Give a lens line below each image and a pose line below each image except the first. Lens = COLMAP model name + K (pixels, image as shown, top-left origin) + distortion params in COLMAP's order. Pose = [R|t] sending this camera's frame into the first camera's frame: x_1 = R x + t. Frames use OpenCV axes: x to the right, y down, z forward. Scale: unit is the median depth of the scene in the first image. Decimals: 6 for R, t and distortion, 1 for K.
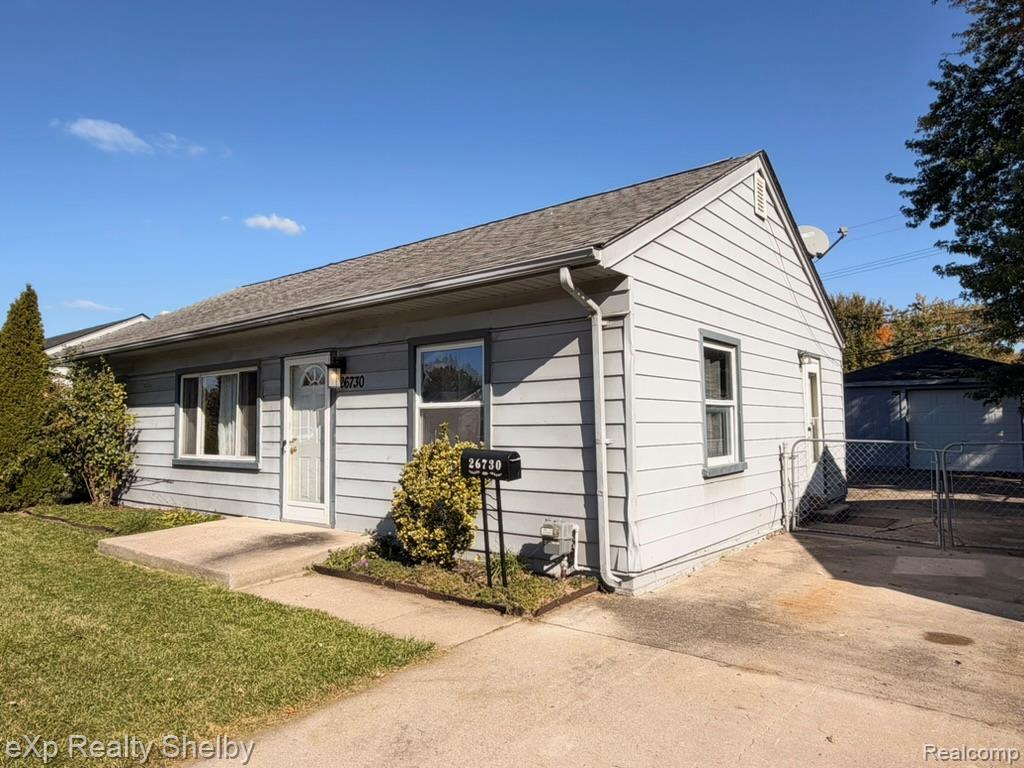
lens RADIAL K [[679.5, 0, 512.0], [0, 679.5, 384.0], [0, 0, 1]] dist [0.015194, 0.000389]
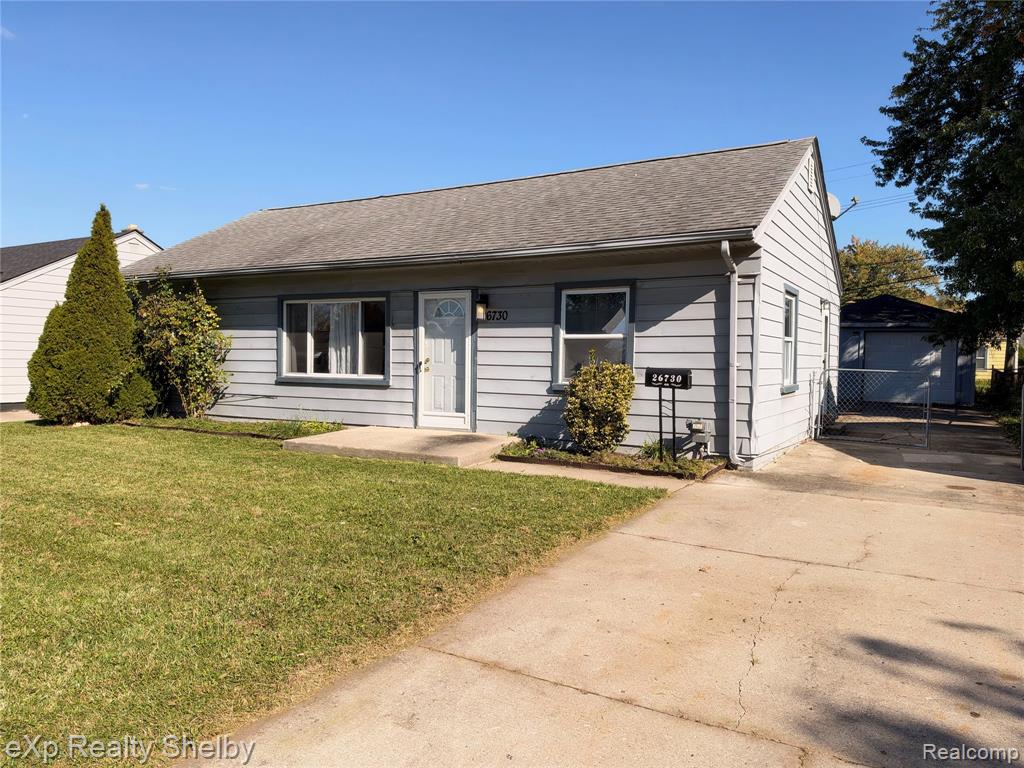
lens RADIAL K [[739.5, 0, 511.2], [0, 739.5, 387.3], [0, 0, 1]] dist [0.167826, -0.304921]
pose [[0.988678, 0.016591, 0.149130, -0.397141], [-0.031220, 0.994863, 0.096301, -0.003142], [-0.146766, -0.099866, 0.984117, -0.335095]]
